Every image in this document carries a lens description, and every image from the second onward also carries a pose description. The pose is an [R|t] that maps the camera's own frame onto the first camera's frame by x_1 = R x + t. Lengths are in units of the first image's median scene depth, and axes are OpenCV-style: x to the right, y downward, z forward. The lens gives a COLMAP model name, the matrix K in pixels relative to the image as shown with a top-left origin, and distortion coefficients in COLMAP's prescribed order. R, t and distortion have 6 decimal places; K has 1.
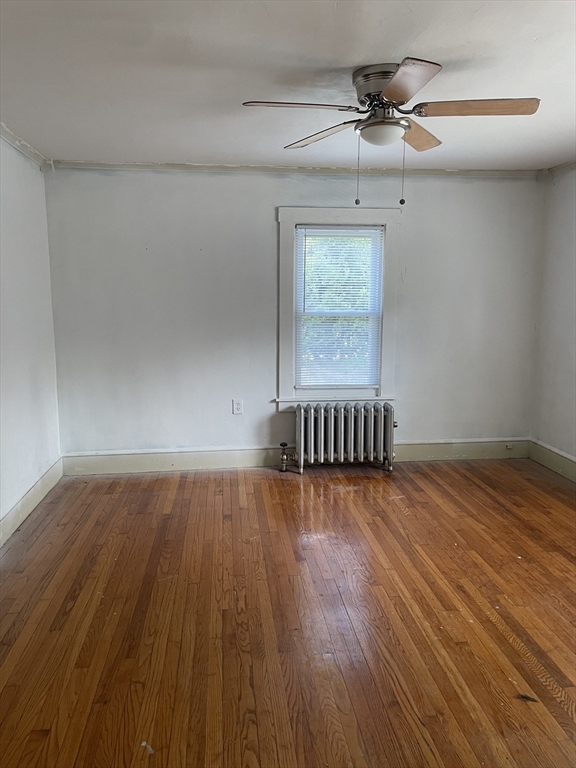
lens RADIAL K [[578.5, 0, 288.8], [0, 578.5, 377.7], [0, 0, 1]] dist [0.072020, -0.082432]
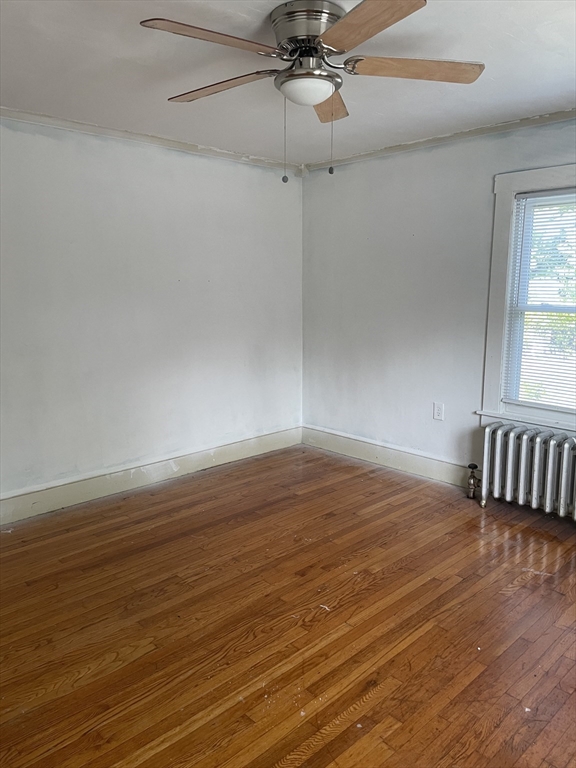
lens RADIAL K [[578.5, 0, 288.0], [0, 578.5, 383.1], [0, 0, 1]] dist [0.072020, -0.082432]
pose [[0.601436, 0.137025, -0.787082, 0.640800], [-0.111326, 0.989944, 0.087274, -0.061245], [0.791126, 0.035133, 0.610643, 0.375677]]
